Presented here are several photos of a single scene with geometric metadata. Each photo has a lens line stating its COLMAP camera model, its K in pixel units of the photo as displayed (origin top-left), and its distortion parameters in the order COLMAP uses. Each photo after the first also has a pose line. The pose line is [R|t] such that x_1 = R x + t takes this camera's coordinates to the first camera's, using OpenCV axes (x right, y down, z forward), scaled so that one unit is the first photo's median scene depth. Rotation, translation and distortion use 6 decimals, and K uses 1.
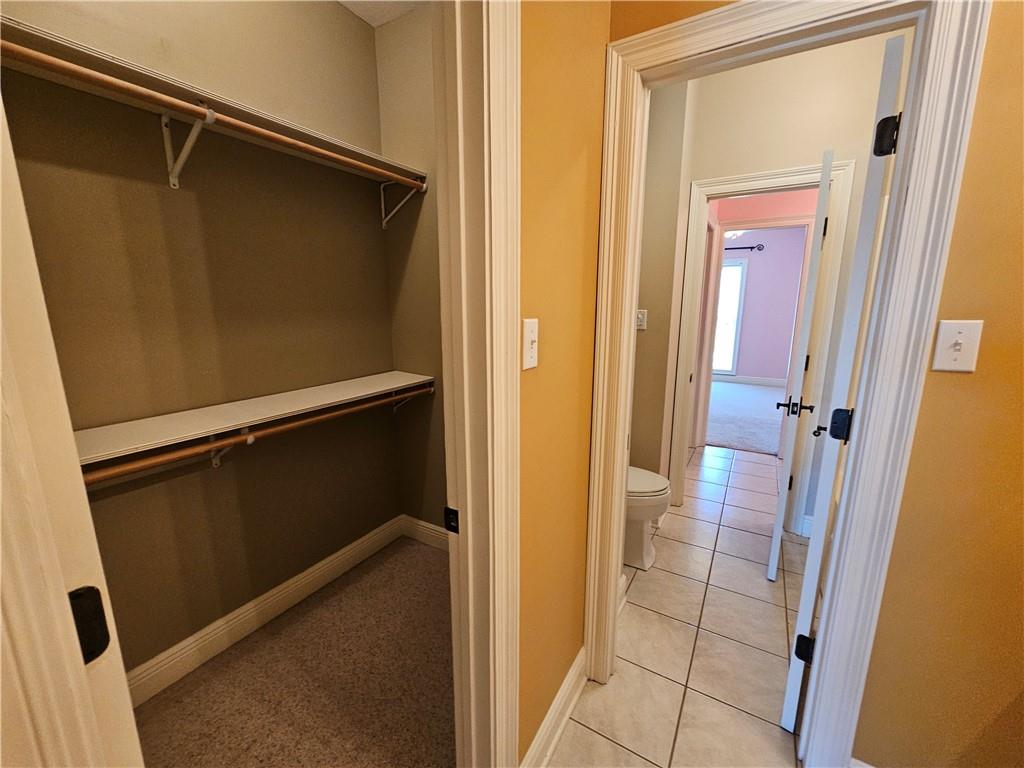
lens RADIAL K [[418.6, 0, 510.2], [0, 418.6, 384.1], [0, 0, 1]] dist [-0.000540, -0.000428]
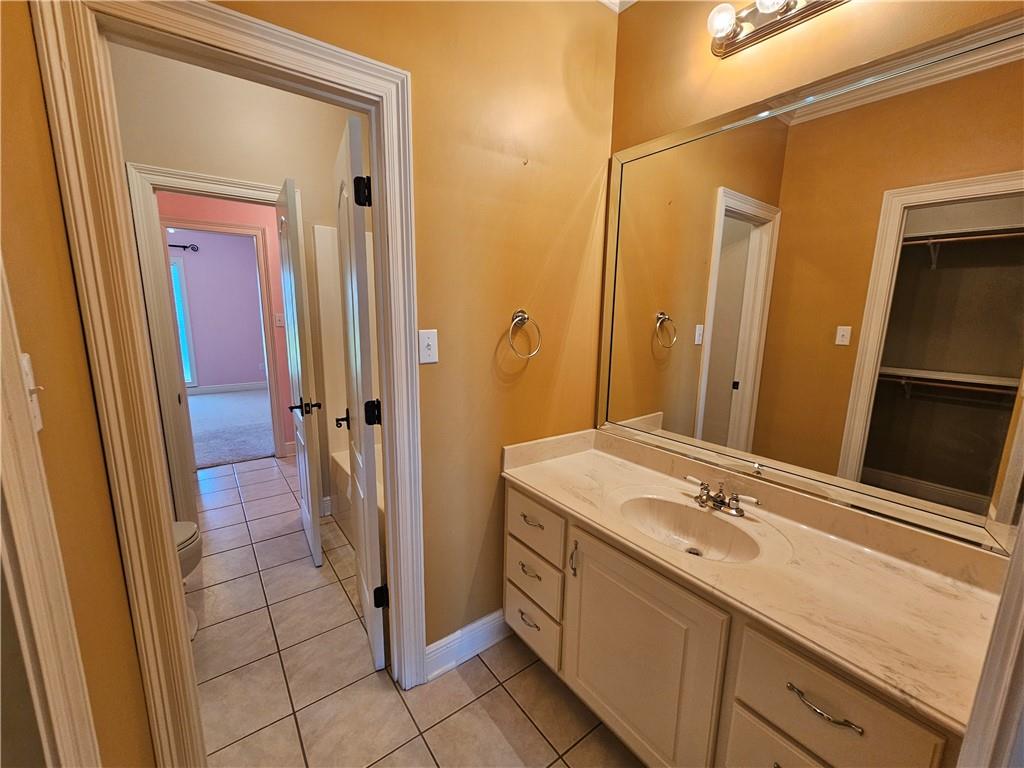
lens RADIAL K [[418.6, 0, 509.5], [0, 418.6, 384.5], [0, 0, 1]] dist [-0.000540, -0.000428]
pose [[0.385722, -0.157209, 0.909123, -0.098361], [0.161860, 0.981624, 0.101072, -0.025299], [-0.908306, 0.108165, 0.404080, 0.051205]]
